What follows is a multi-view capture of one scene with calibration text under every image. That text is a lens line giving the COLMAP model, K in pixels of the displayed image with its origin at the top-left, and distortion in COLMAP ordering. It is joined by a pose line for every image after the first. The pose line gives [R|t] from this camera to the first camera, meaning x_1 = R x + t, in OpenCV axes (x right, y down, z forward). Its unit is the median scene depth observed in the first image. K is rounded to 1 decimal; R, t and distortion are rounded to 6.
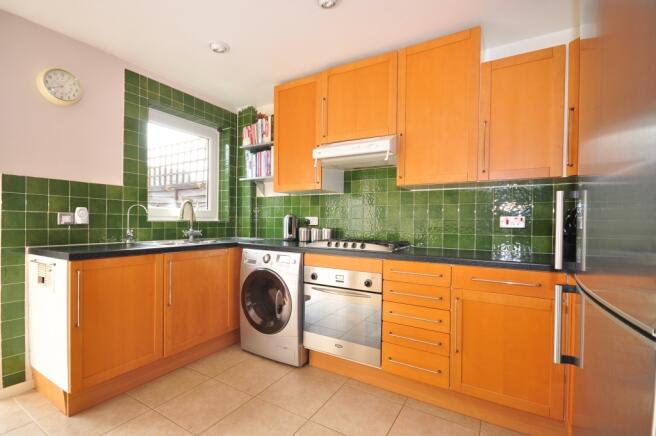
lens RADIAL K [[300.0, 0, 328.0], [0, 300.0, 218.0], [0, 0, 1]] dist [-0.000150, 0.000029]
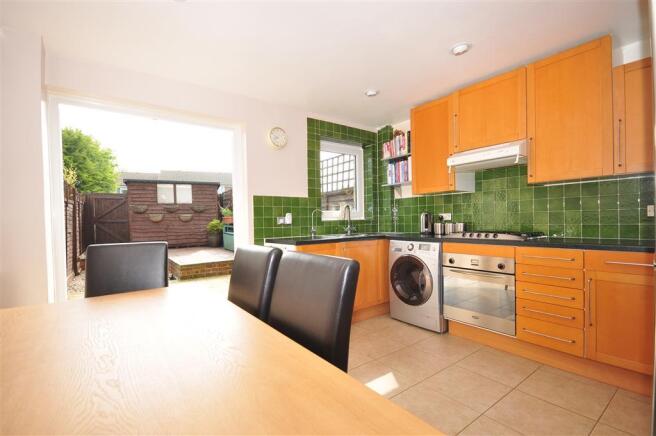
lens RADIAL K [[298.8, 0, 326.6], [0, 298.8, 223.1], [0, 0, 1]] dist [0.000265, -0.000344]
pose [[0.922044, -0.027259, -0.386125, -0.038662], [0.036137, 0.999223, 0.015751, -0.000906], [0.385396, -0.028476, 0.922312, -0.316177]]
